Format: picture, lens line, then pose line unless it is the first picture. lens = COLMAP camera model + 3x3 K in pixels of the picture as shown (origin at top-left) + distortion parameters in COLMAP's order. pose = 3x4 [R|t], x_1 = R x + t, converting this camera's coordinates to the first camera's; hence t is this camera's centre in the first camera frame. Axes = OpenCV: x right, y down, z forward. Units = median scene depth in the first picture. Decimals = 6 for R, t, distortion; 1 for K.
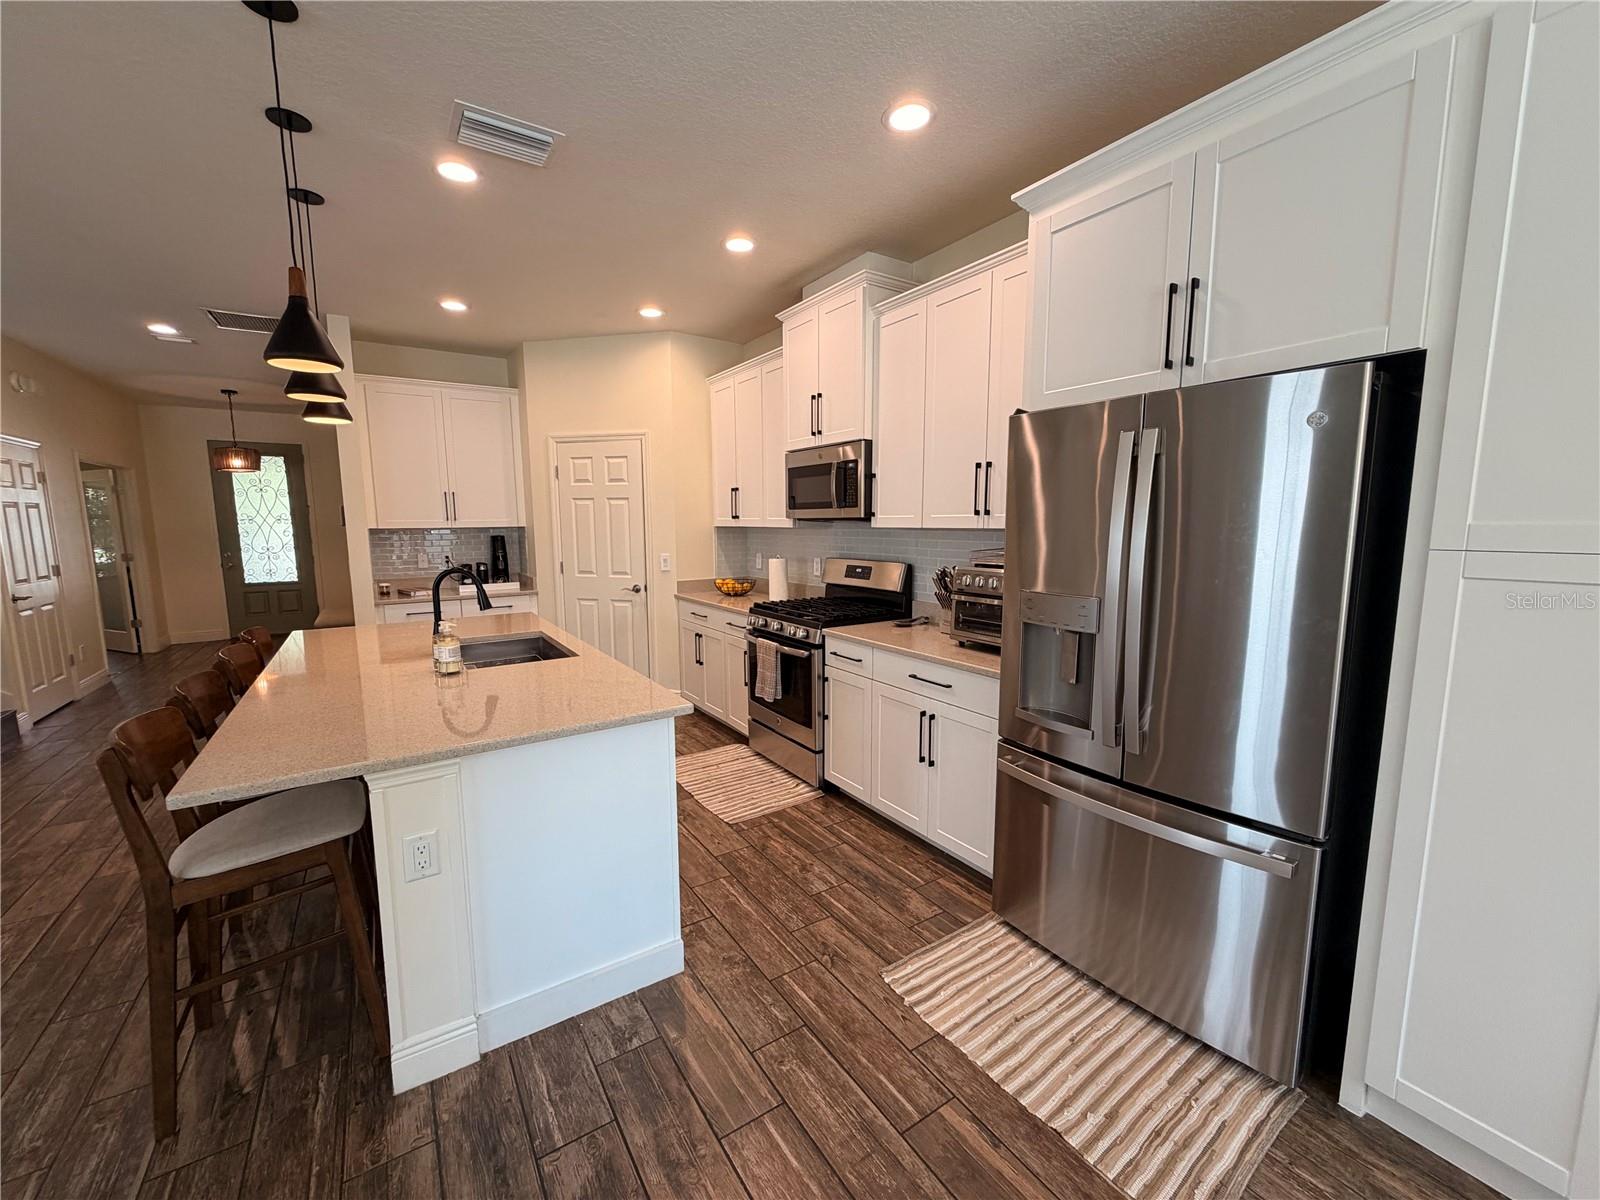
lens RADIAL K [[632.0, 0, 795.7], [0, 632.0, 599.9], [0, 0, 1]] dist [-0.000102, -0.000043]
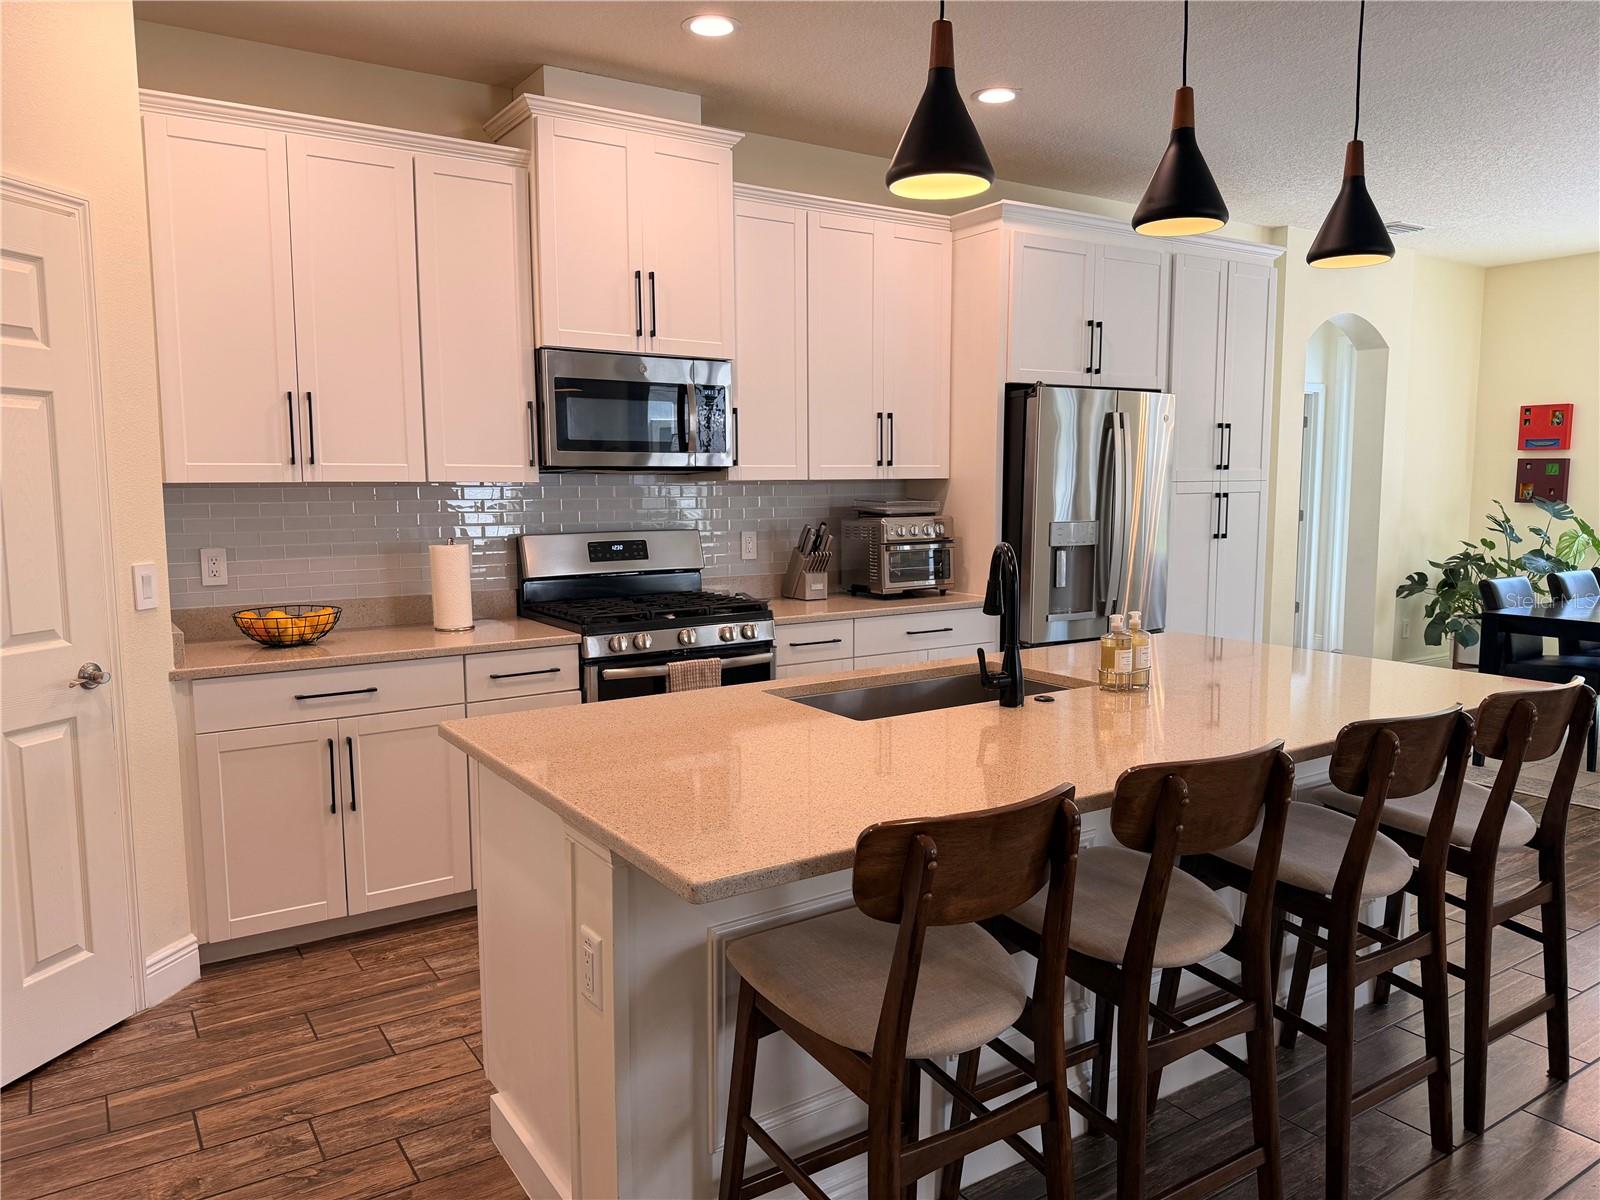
lens RADIAL K [[1113.0, 0, 805.4], [0, 1113.0, 606.3], [0, 0, 1]] dist [0.062221, -0.065356]
pose [[-0.000329, -0.108377, 0.994110, -1.035798], [0.130145, 0.985650, 0.107498, -0.085054], [-0.991495, 0.129414, 0.013780, 0.792317]]
